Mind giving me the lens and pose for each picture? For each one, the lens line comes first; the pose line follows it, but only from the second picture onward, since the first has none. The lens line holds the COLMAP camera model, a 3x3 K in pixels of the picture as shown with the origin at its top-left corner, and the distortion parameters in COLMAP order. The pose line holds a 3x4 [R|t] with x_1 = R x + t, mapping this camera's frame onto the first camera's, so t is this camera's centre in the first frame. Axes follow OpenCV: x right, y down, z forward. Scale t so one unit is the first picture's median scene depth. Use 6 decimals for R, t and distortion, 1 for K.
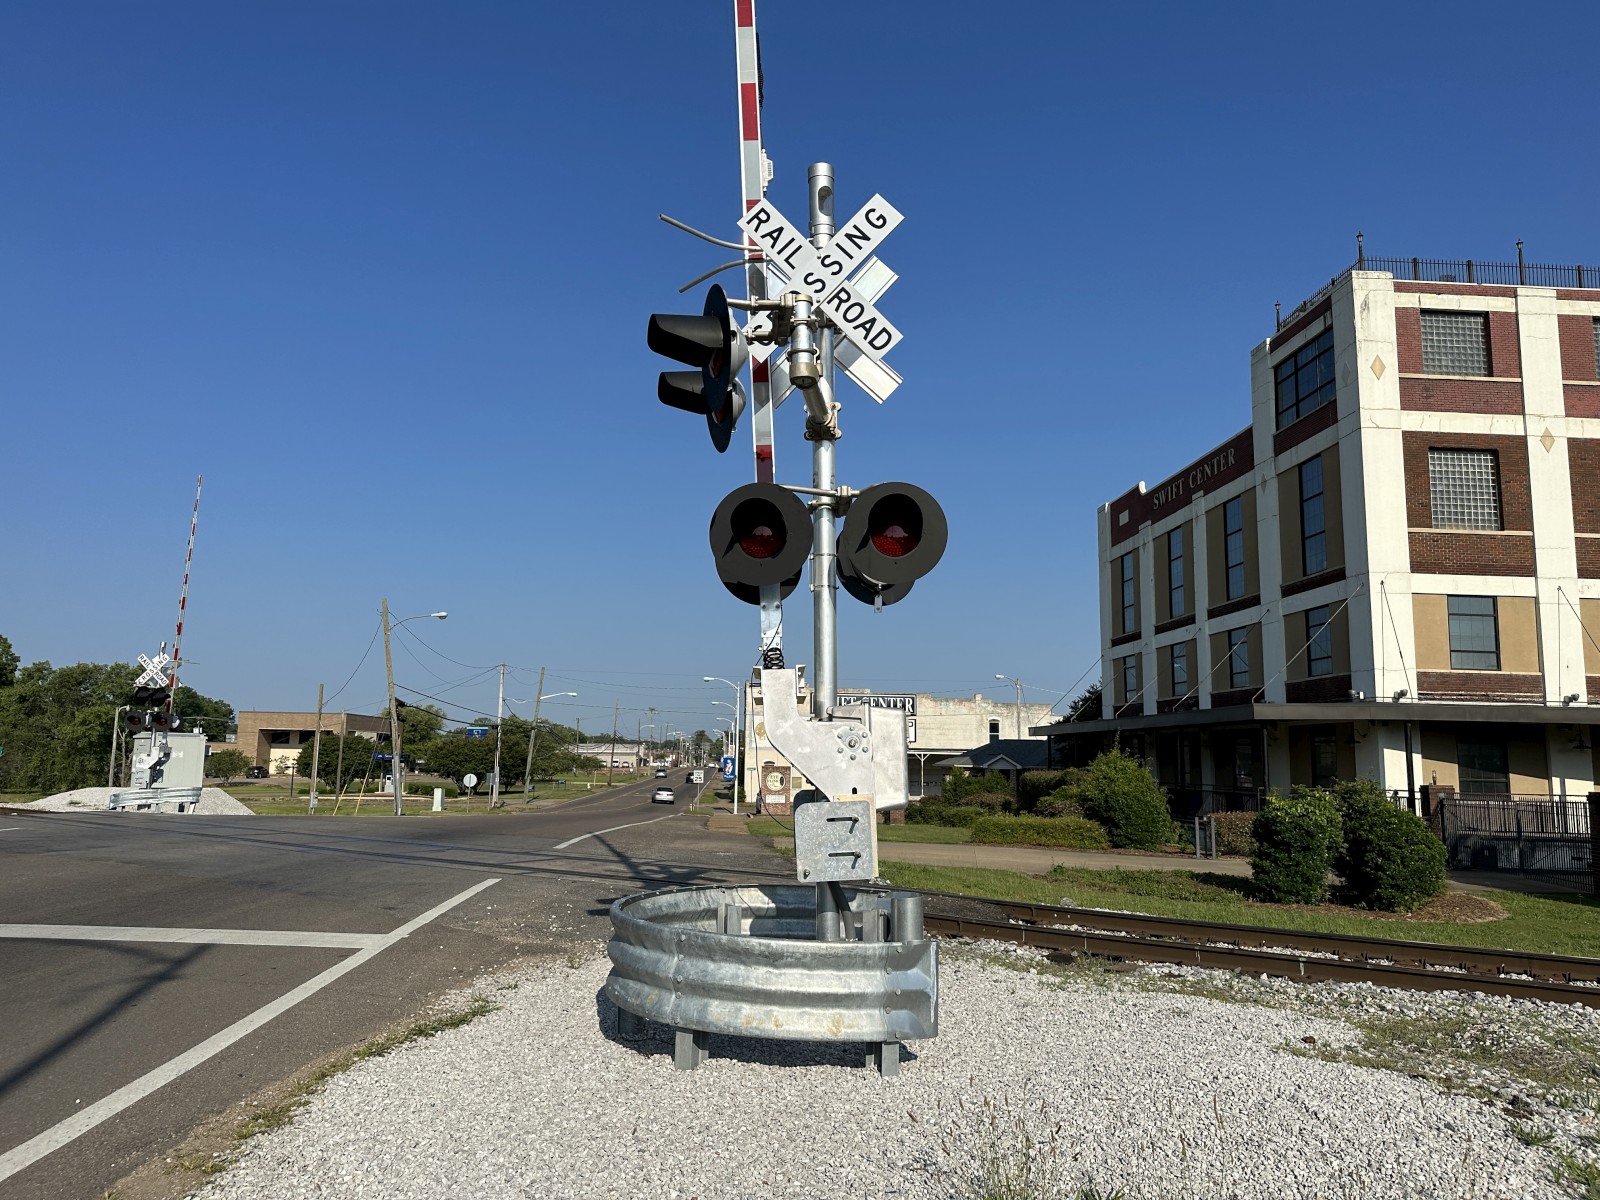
lens RADIAL K [[1183.0, 0, 825.3], [0, 1183.0, 604.6], [0, 0, 1]] dist [0.142170, -0.287940]
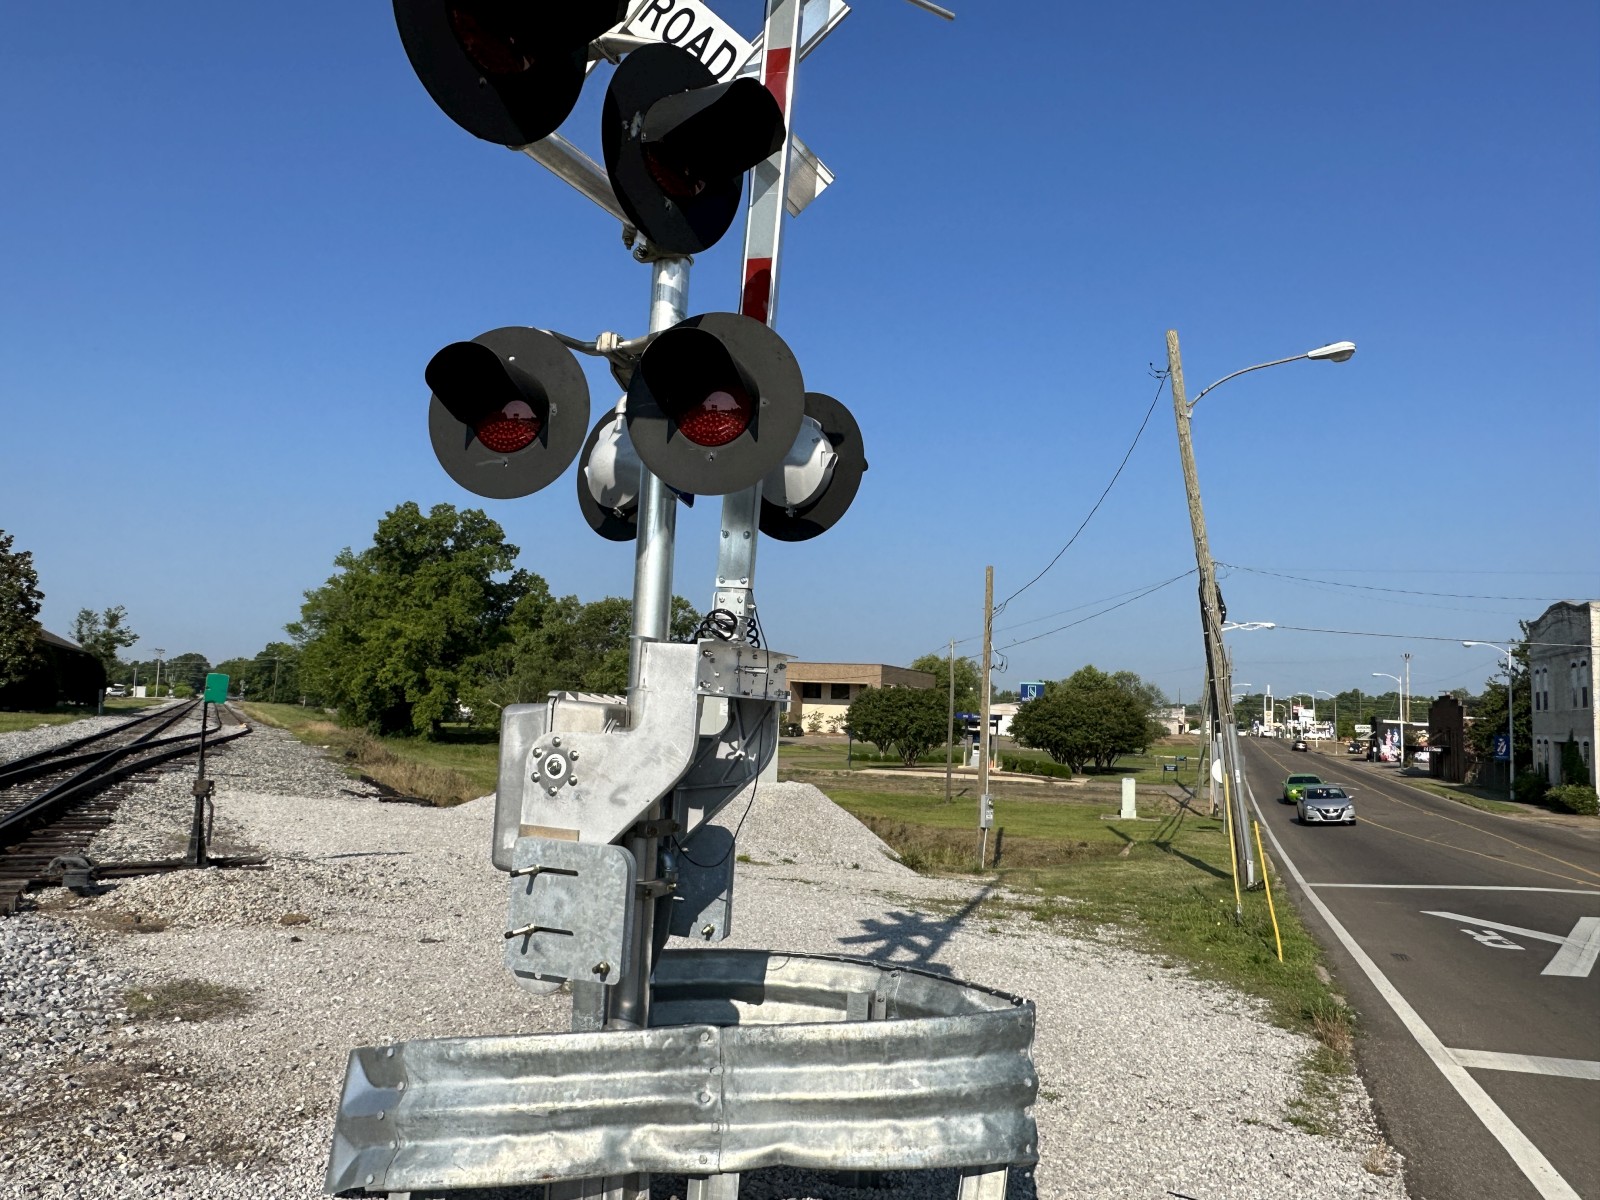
lens RADIAL K [[1146.6, 0, 802.5], [0, 1146.6, 608.1], [0, 0, 1]] dist [0.002313, 0.000952]
pose [[0.918927, -0.016068, -0.394101, -0.624397], [0.028044, 0.999303, 0.024647, 0.138488], [0.393430, -0.033701, 0.918737, 1.086773]]
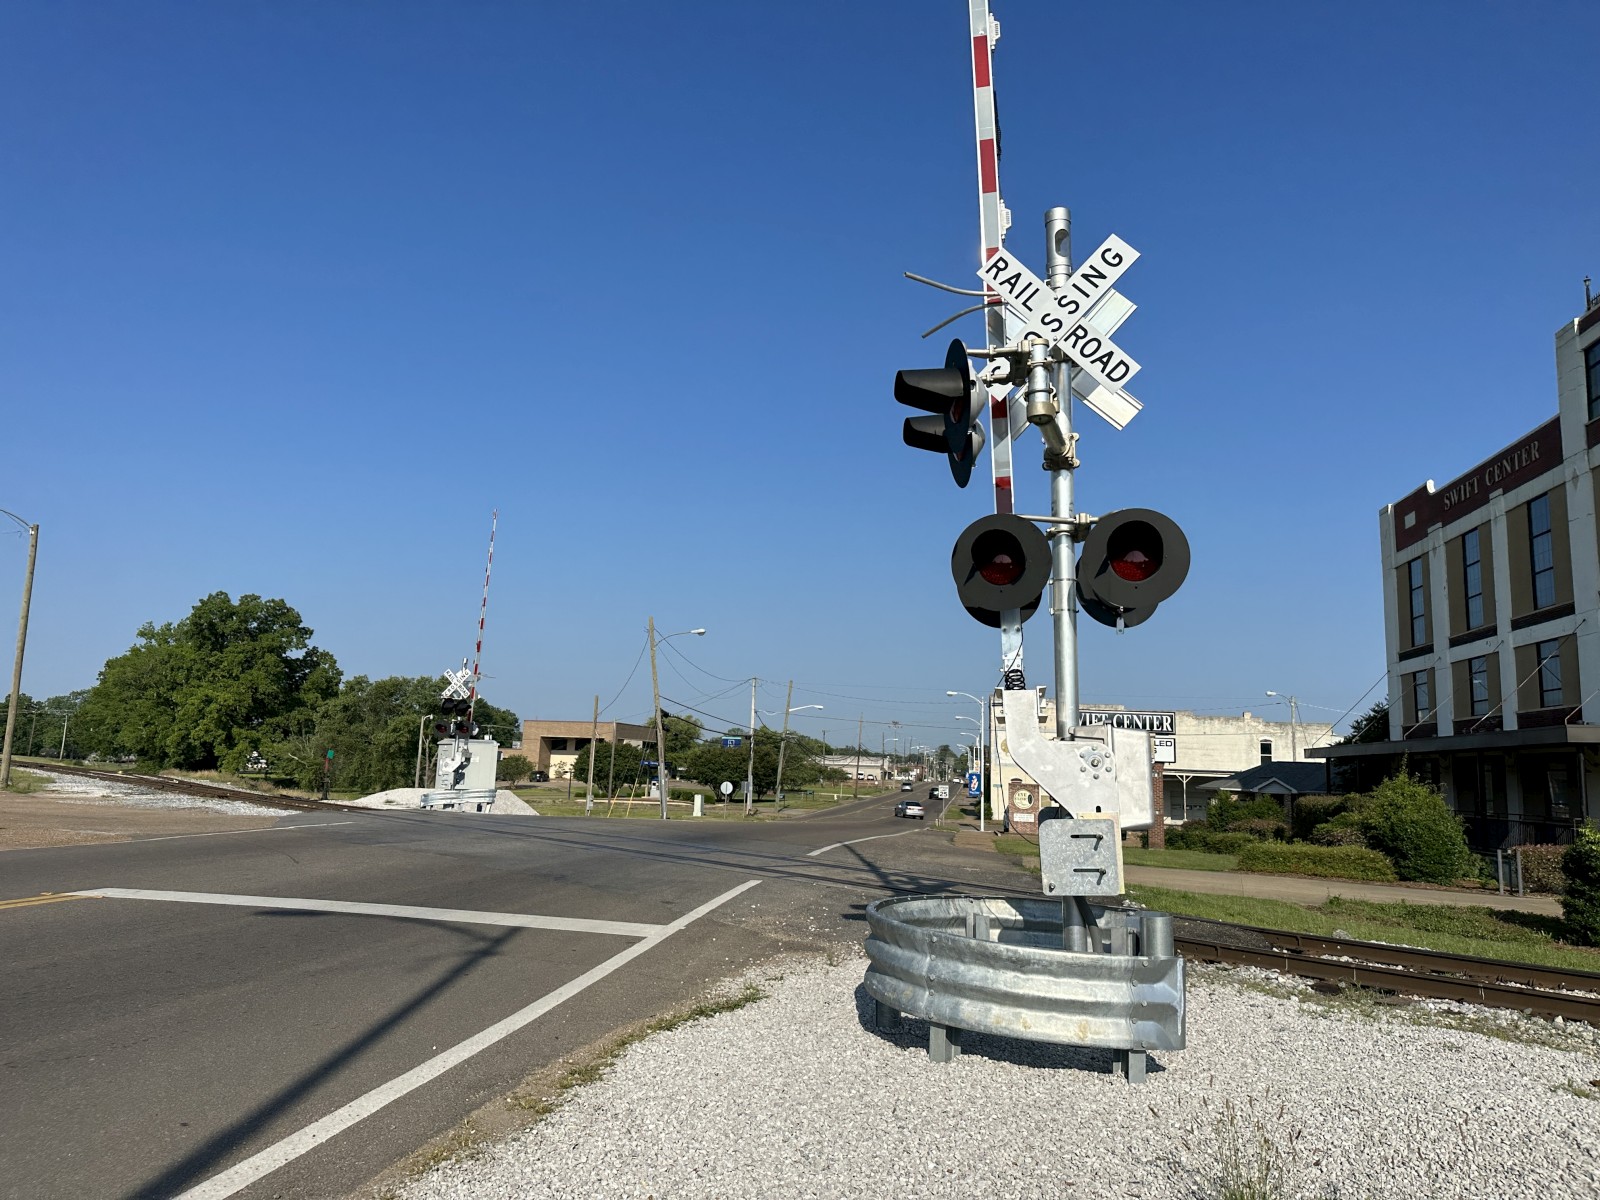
lens RADIAL K [[1202.2, 0, 781.0], [0, 1202.2, 597.8], [0, 0, 1]] dist [0.089495, -0.132443]
pose [[0.971689, -0.013805, -0.235858, 0.006257], [0.010200, 0.999812, -0.016500, -0.009539], [0.236041, 0.013627, 0.971647, -0.072461]]
